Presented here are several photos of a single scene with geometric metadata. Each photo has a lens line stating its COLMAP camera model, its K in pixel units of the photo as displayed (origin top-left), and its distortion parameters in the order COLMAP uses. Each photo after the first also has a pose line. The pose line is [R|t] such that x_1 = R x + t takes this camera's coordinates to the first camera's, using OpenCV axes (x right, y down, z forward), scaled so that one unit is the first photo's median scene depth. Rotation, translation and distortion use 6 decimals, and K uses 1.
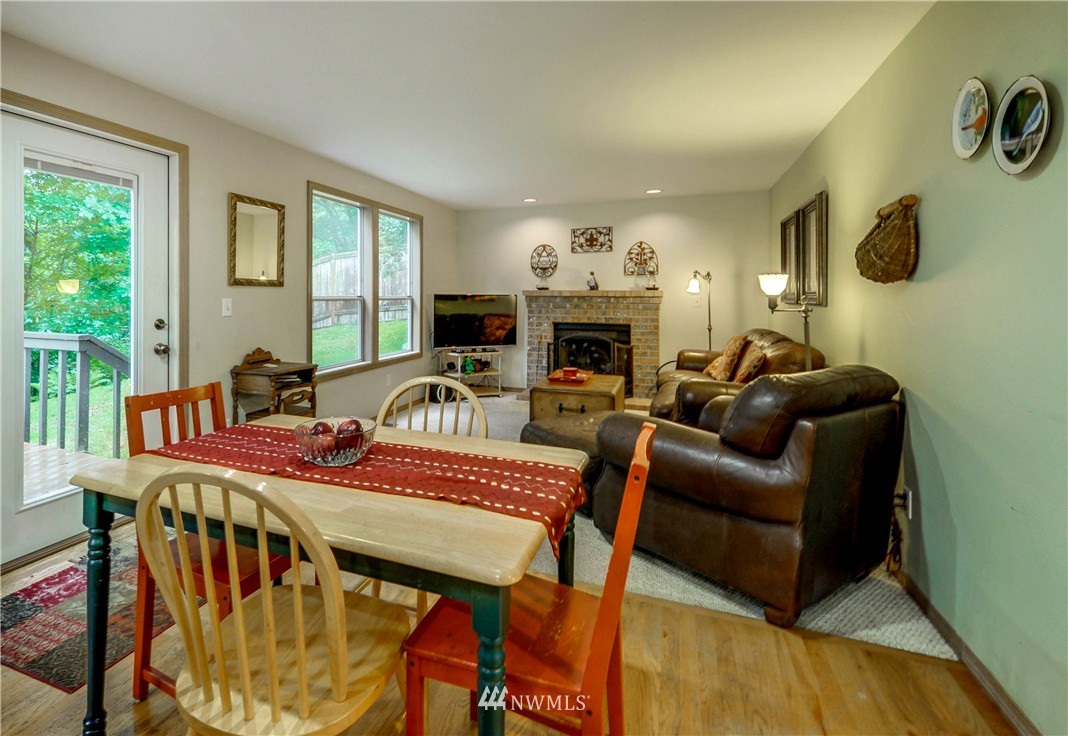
lens RADIAL K [[518.0, 0, 461.7], [0, 518.0, 299.3], [0, 0, 1]] dist [-0.002331, -0.000067]
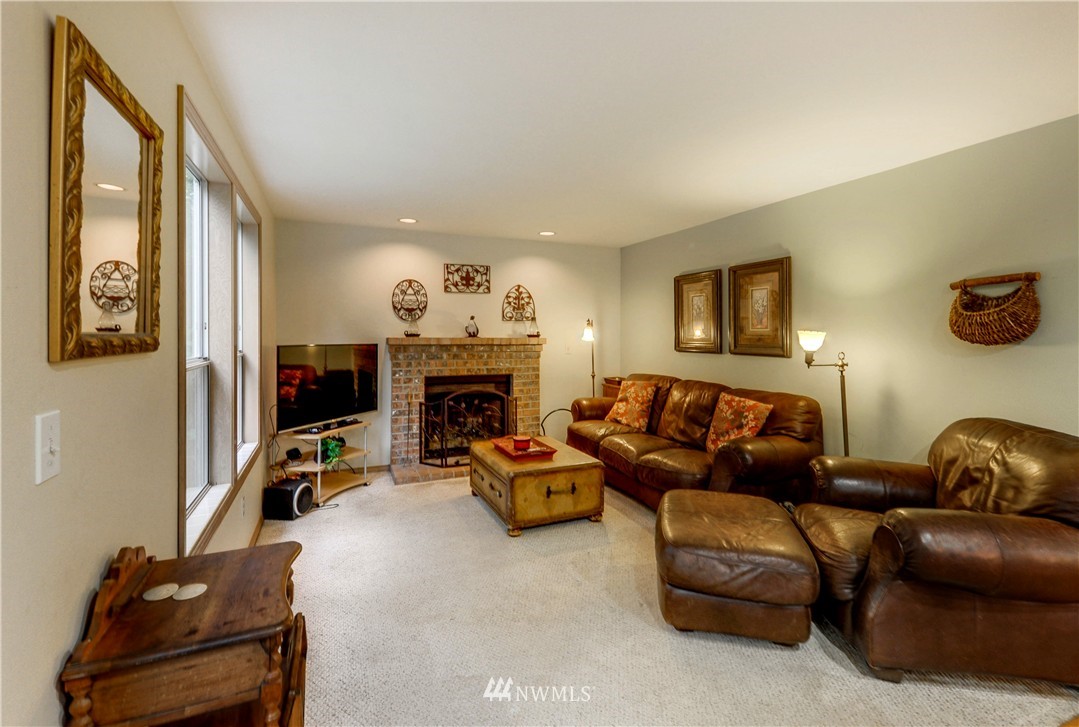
lens RADIAL K [[486.1, 0, 539.4], [0, 486.1, 337.1], [0, 0, 1]] dist [0.005075, 0.000123]
pose [[0.695046, -0.007305, 0.718928, -0.260547], [0.004086, 0.999972, 0.006211, -0.023192], [-0.718954, -0.001379, 0.695057, 0.369624]]
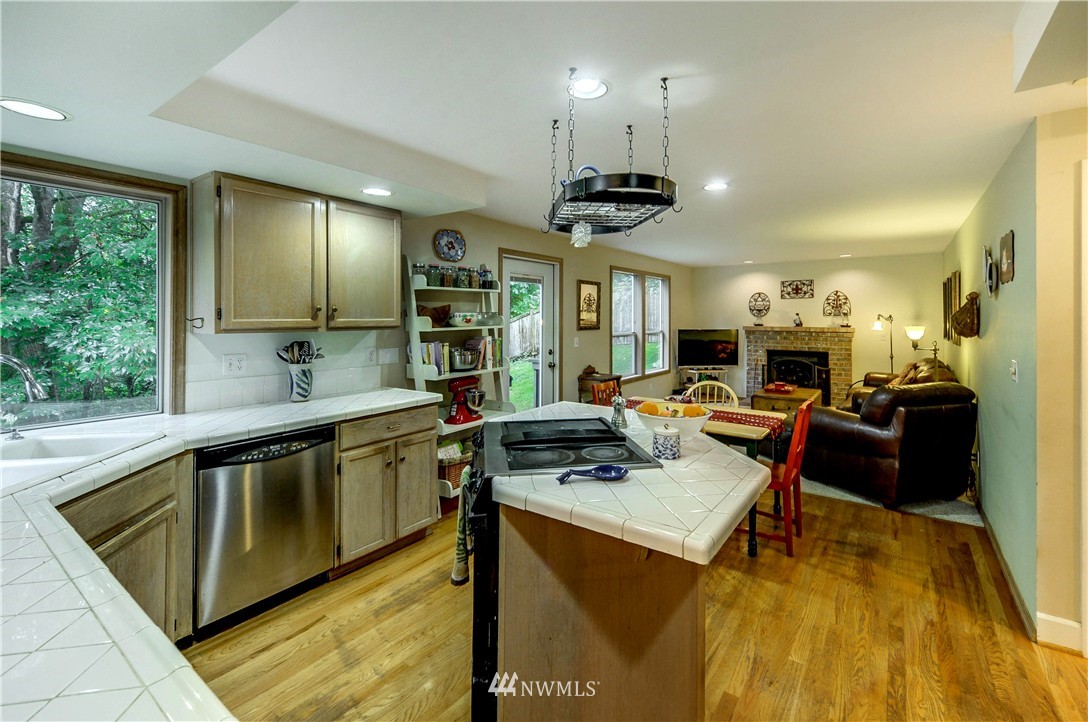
lens RADIAL K [[470.2, 0, 562.3], [0, 470.2, 316.6], [0, 0, 1]] dist [0.001311, 0.000215]
pose [[0.973728, -0.002171, -0.227703, -0.070460], [0.000354, 0.999968, -0.008021, -0.035328], [0.227713, 0.007730, 0.973698, -0.354976]]
